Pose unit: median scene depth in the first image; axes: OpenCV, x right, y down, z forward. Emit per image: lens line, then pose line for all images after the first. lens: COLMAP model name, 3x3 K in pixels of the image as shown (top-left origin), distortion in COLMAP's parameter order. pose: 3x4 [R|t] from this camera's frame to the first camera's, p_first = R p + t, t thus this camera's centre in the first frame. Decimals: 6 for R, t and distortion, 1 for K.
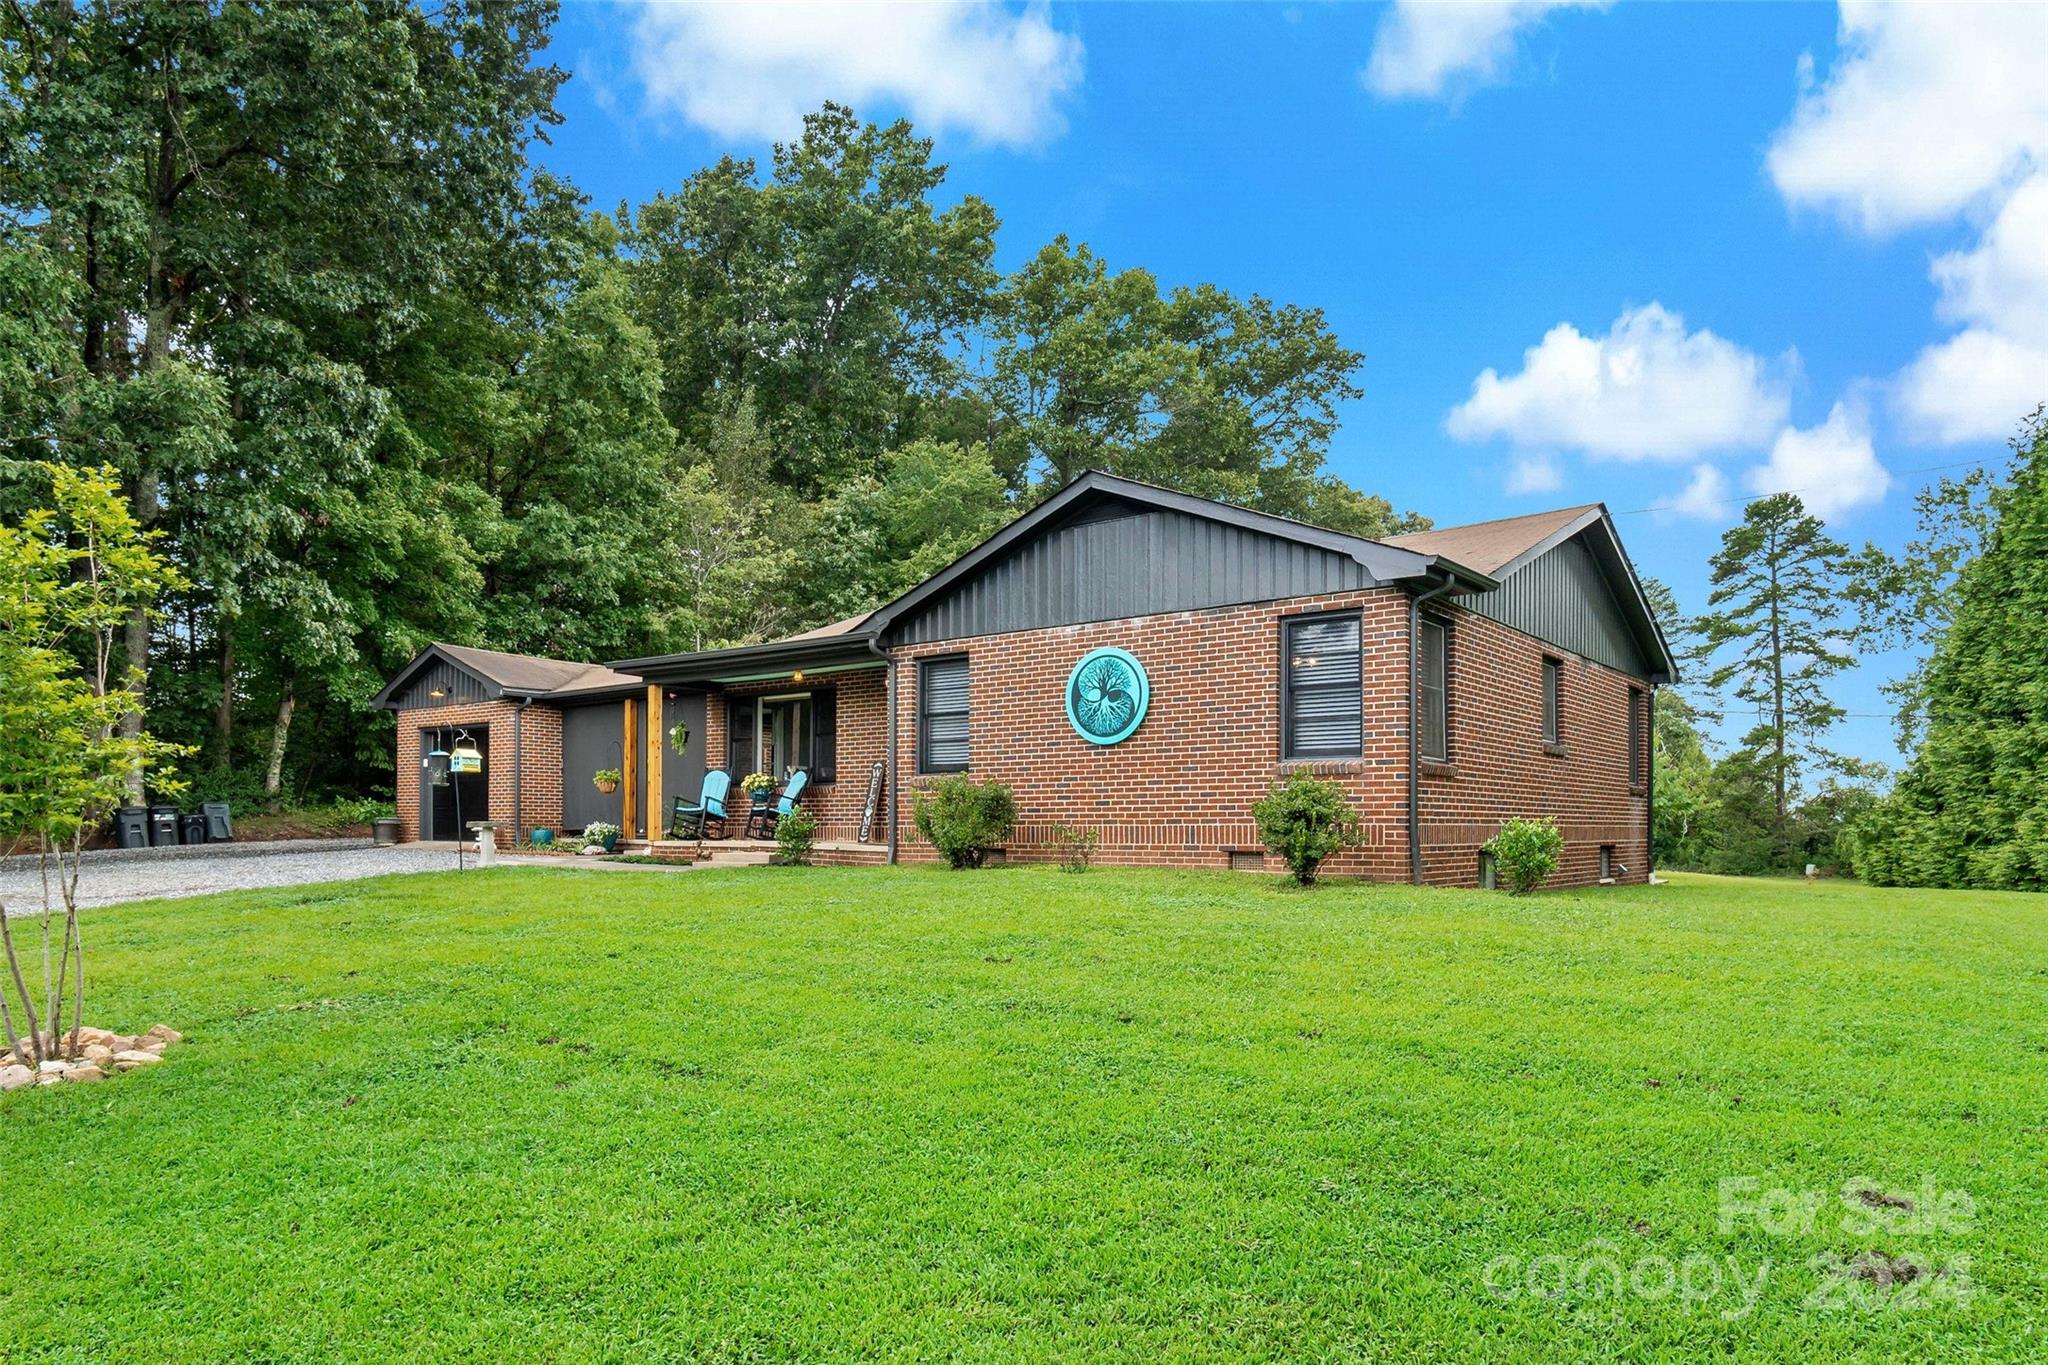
lens RADIAL K [[1322.1, 0, 1023.2], [0, 1322.1, 718.0], [0, 0, 1]] dist [-0.055764, 0.004562]
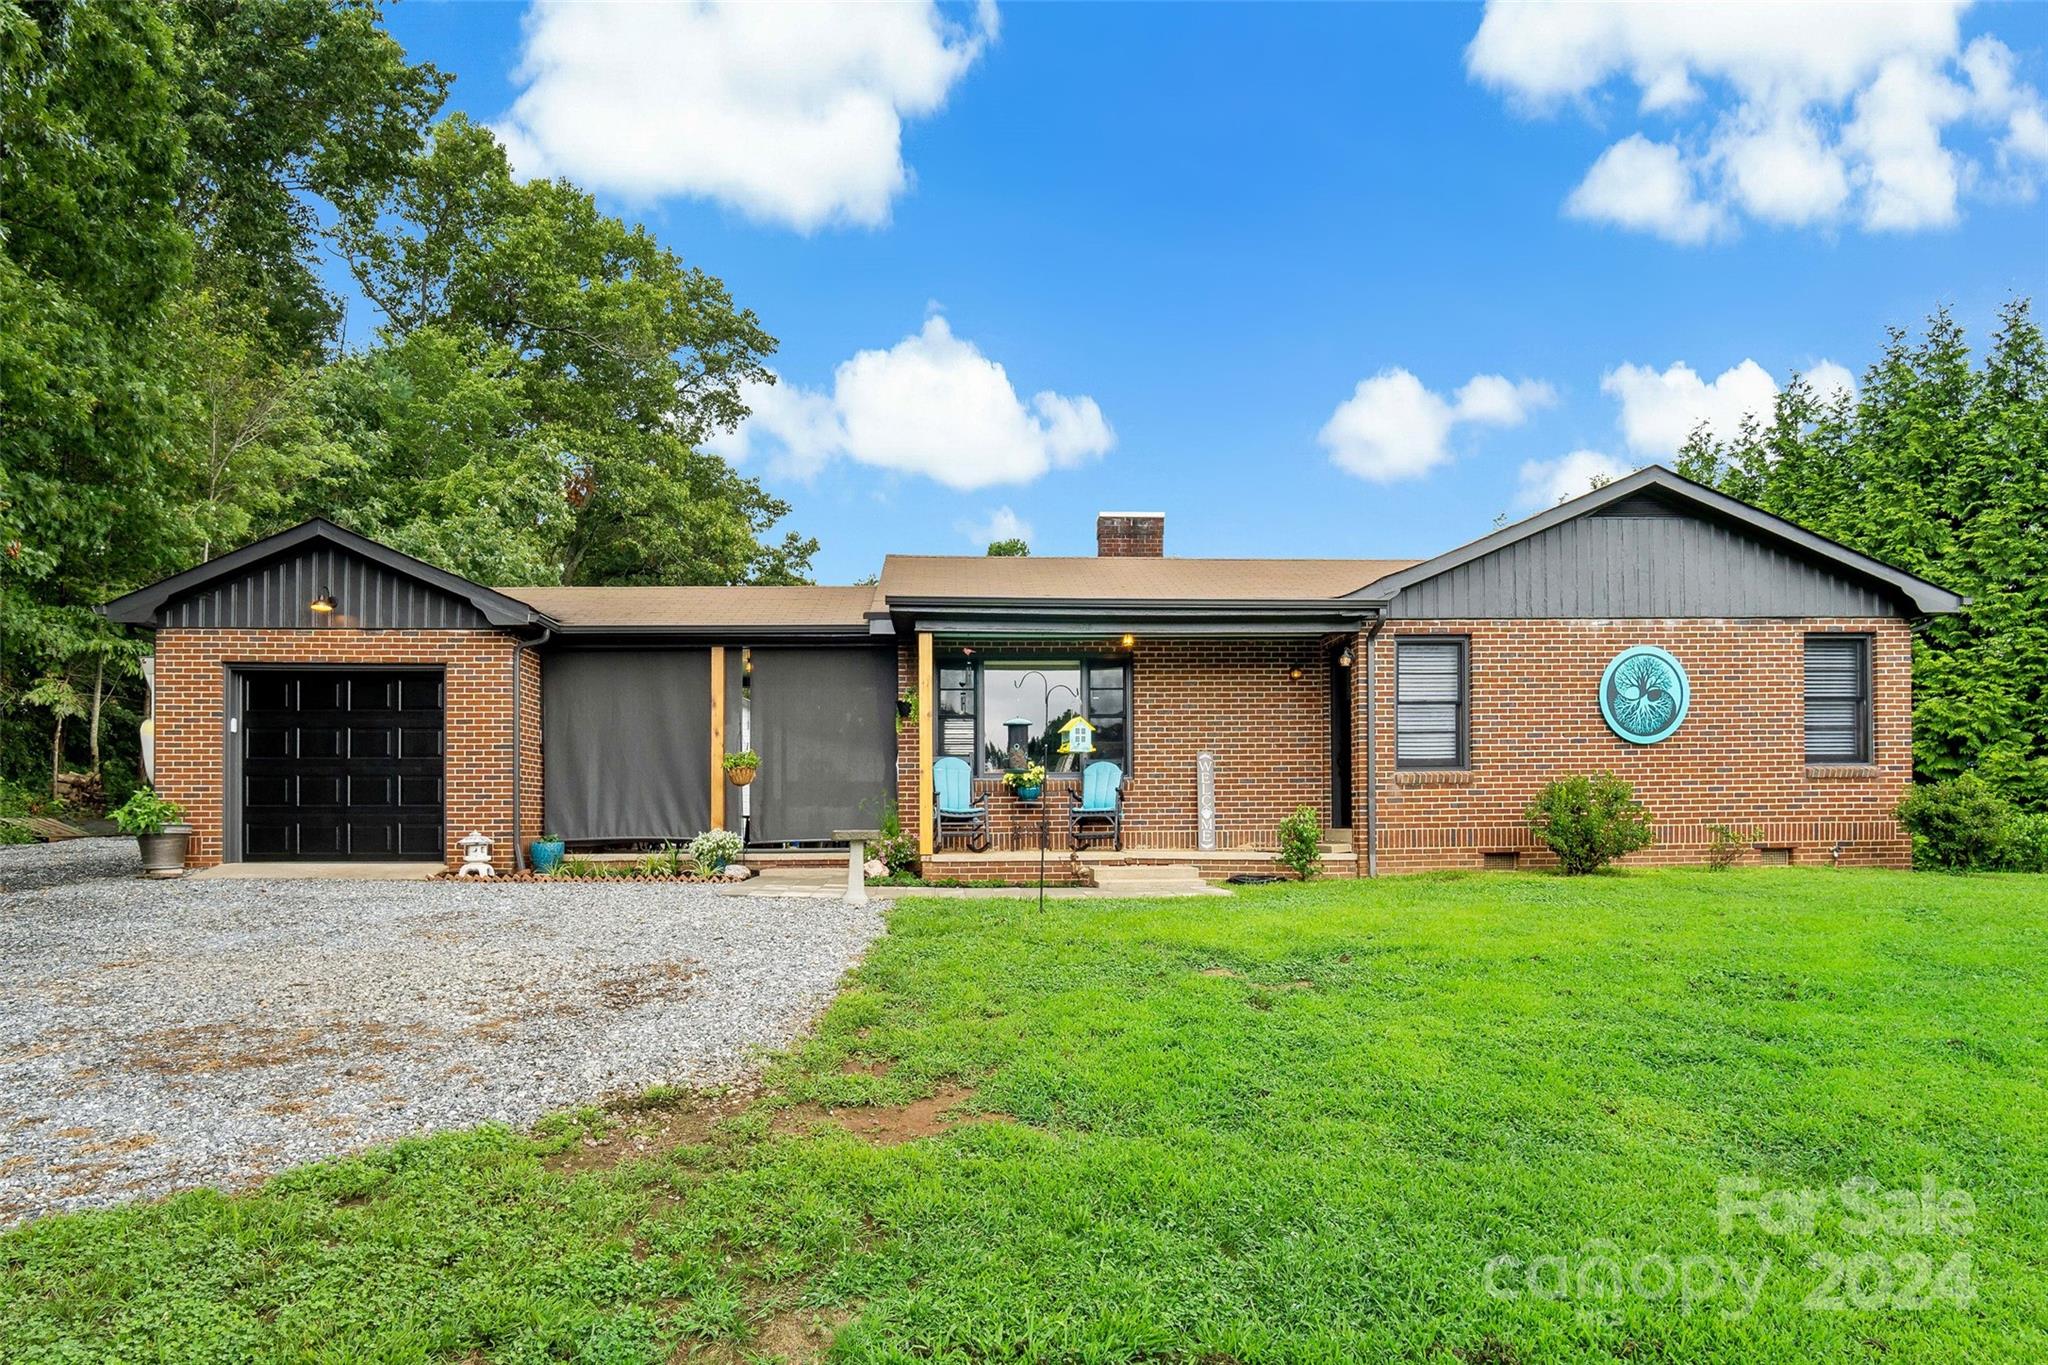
lens RADIAL K [[1322.1, 0, 1023.2], [0, 1322.1, 718.0], [0, 0, 1]] dist [-0.055764, 0.004562]
pose [[0.757347, 0.044754, 0.651477, -0.926770], [-0.046330, 0.998817, -0.014756, 0.036827], [-0.651367, -0.019008, 0.758525, 0.563296]]
